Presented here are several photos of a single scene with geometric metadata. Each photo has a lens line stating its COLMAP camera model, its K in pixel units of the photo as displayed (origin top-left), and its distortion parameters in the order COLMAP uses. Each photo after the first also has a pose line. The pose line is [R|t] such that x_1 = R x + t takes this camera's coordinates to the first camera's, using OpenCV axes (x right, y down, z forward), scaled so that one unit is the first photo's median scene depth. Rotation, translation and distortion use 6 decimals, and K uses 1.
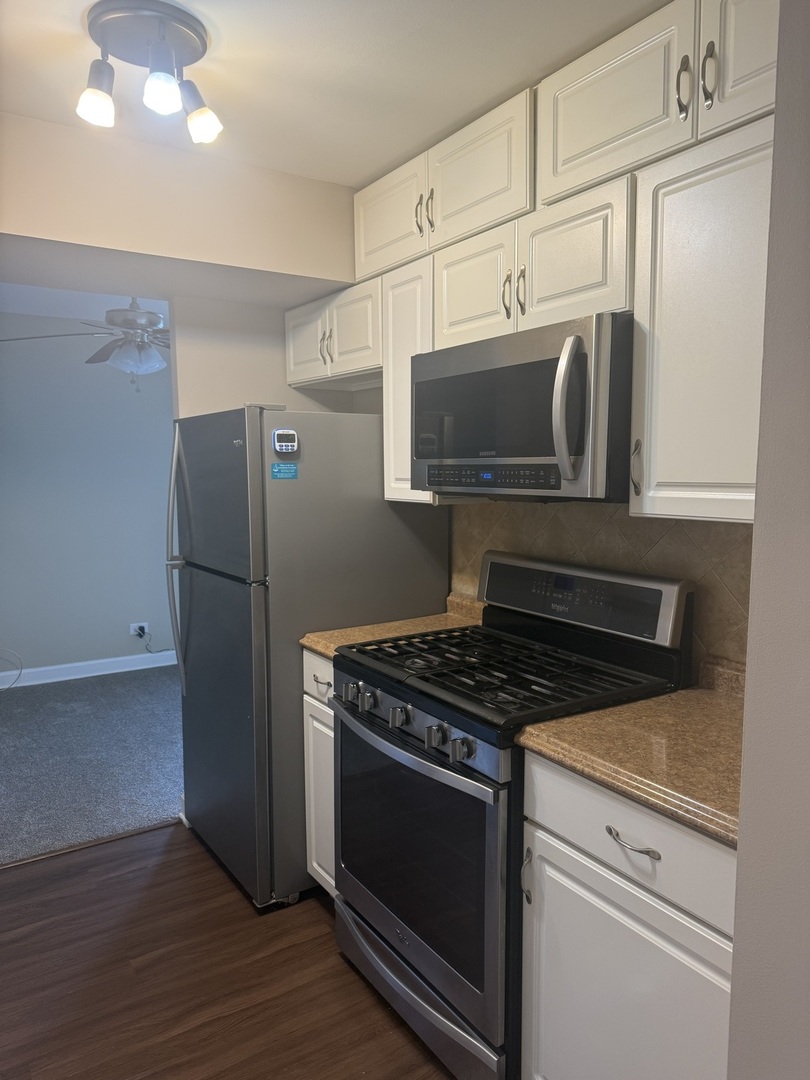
lens RADIAL K [[782.4, 0, 405.0], [0, 782.4, 540.0], [0, 0, 1]] dist [-0.027944, 0.000131]
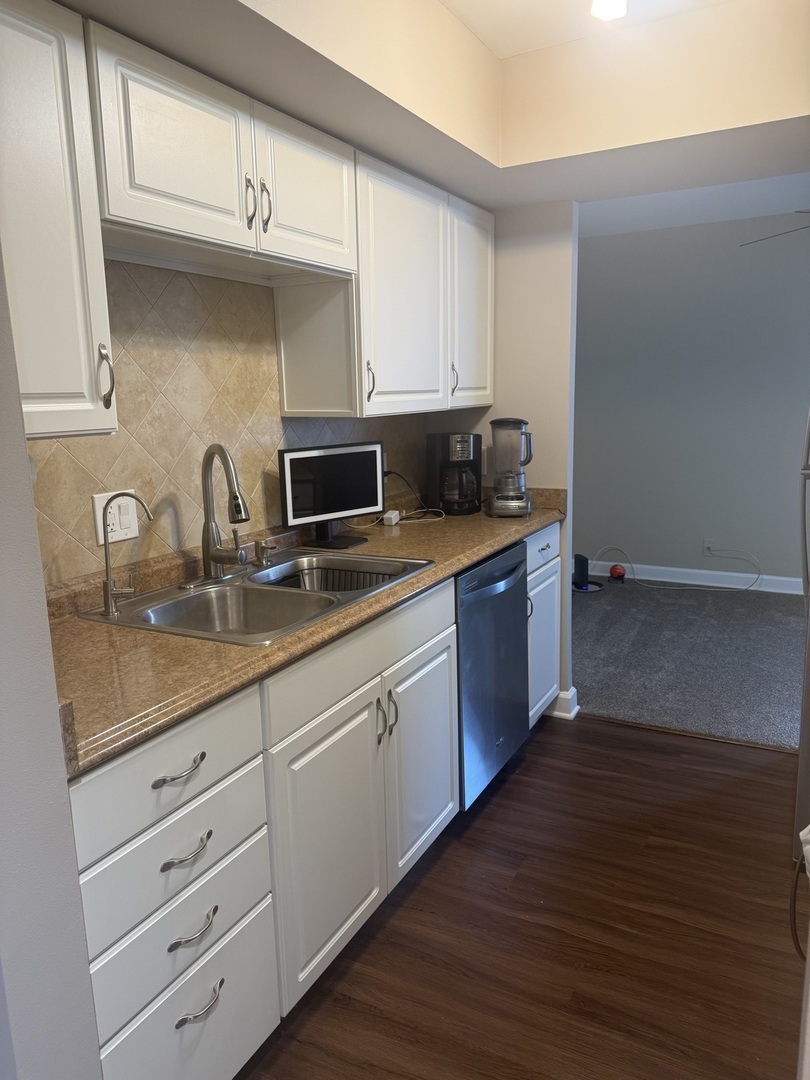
lens RADIAL K [[750.6, 0, 405.0], [0, 750.6, 540.0], [0, 0, 1]] dist [0.099428, -0.115845]
pose [[0.483197, 0.163711, -0.860070, 0.290964], [-0.063186, 0.986321, 0.152243, -0.011339], [0.873229, -0.019219, 0.486932, 0.150876]]
